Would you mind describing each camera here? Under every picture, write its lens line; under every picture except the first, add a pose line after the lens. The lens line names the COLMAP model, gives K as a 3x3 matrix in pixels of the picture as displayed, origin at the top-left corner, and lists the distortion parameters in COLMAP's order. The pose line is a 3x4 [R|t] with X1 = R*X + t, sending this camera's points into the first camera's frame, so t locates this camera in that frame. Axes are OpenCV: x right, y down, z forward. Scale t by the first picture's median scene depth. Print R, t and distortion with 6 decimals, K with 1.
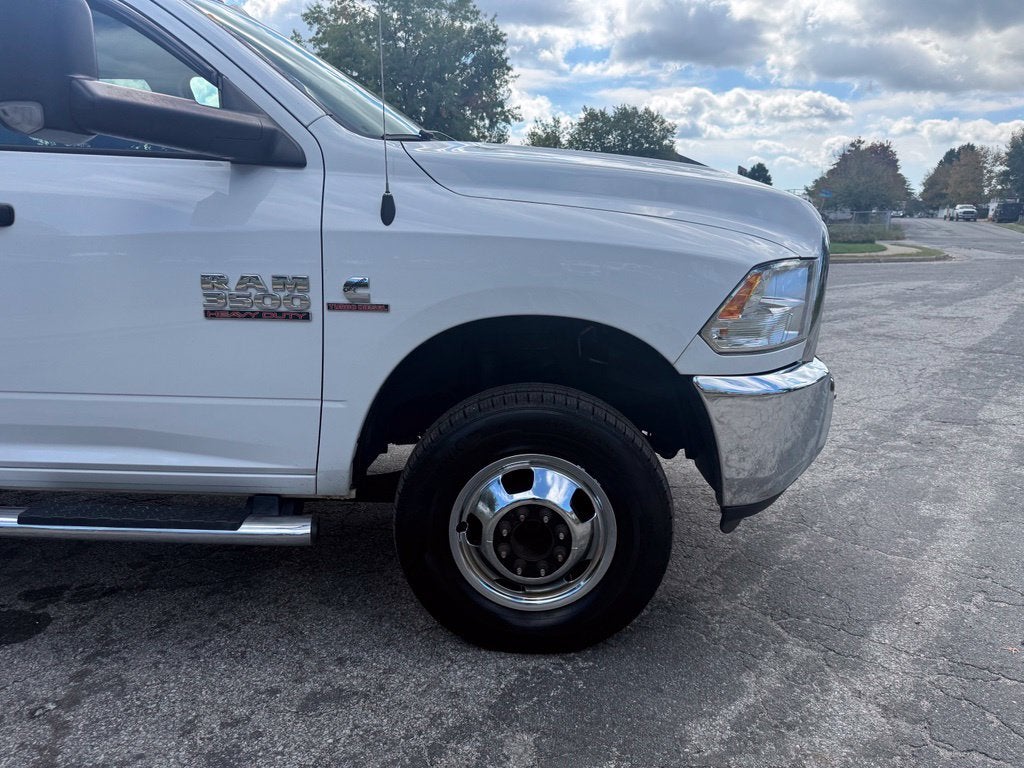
lens RADIAL K [[722.5, 0, 515.2], [0, 722.5, 389.6], [0, 0, 1]] dist [0.020005, -0.027144]
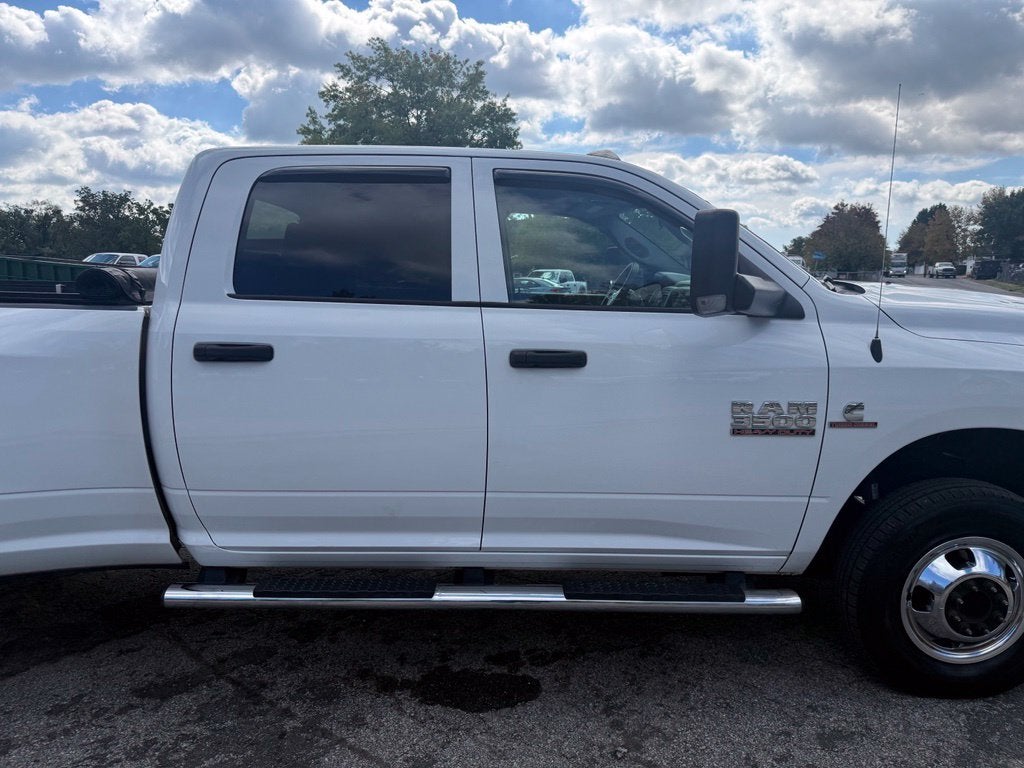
lens RADIAL K [[720.4, 0, 516.2], [0, 720.4, 398.1], [0, 0, 1]] dist [0.014541, -0.020626]
pose [[0.999642, -0.015872, 0.021530, -0.749366], [0.017300, 0.997544, -0.067875, -0.074924], [-0.020400, 0.068223, 0.997461, -0.244335]]
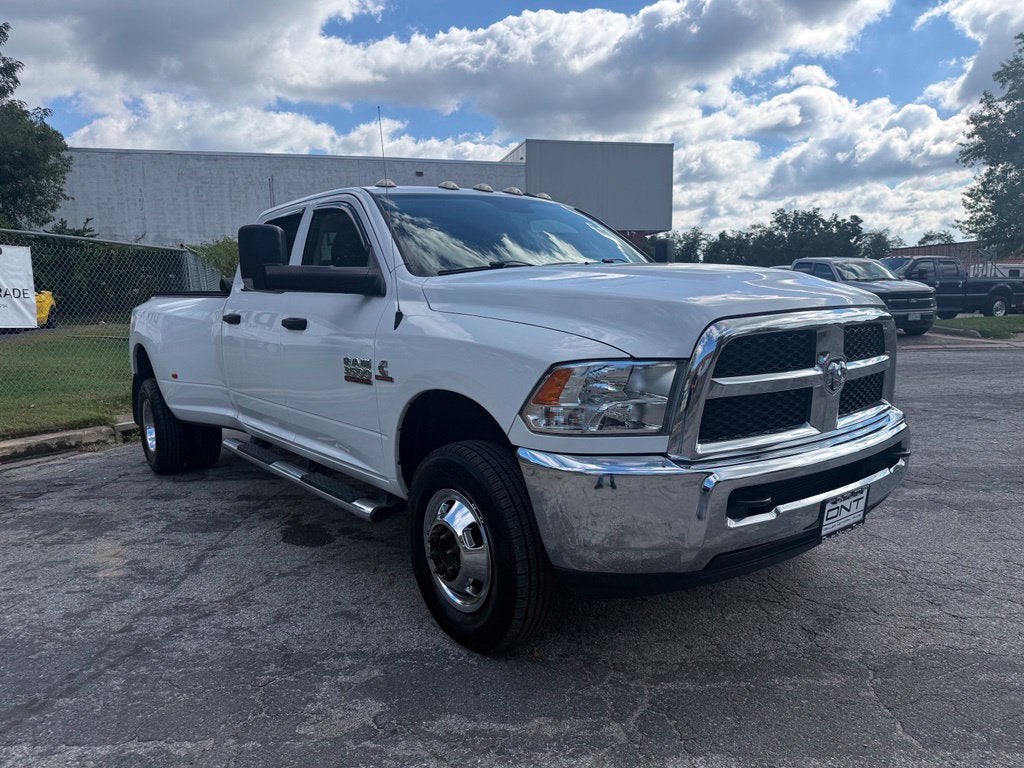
lens RADIAL K [[722.5, 0, 515.2], [0, 722.5, 389.6], [0, 0, 1]] dist [0.020005, -0.027144]
pose [[0.632276, 0.065789, -0.771945, 1.090777], [-0.143840, 0.989033, -0.033524, -0.068996], [0.761273, 0.132233, 0.634805, 0.169123]]
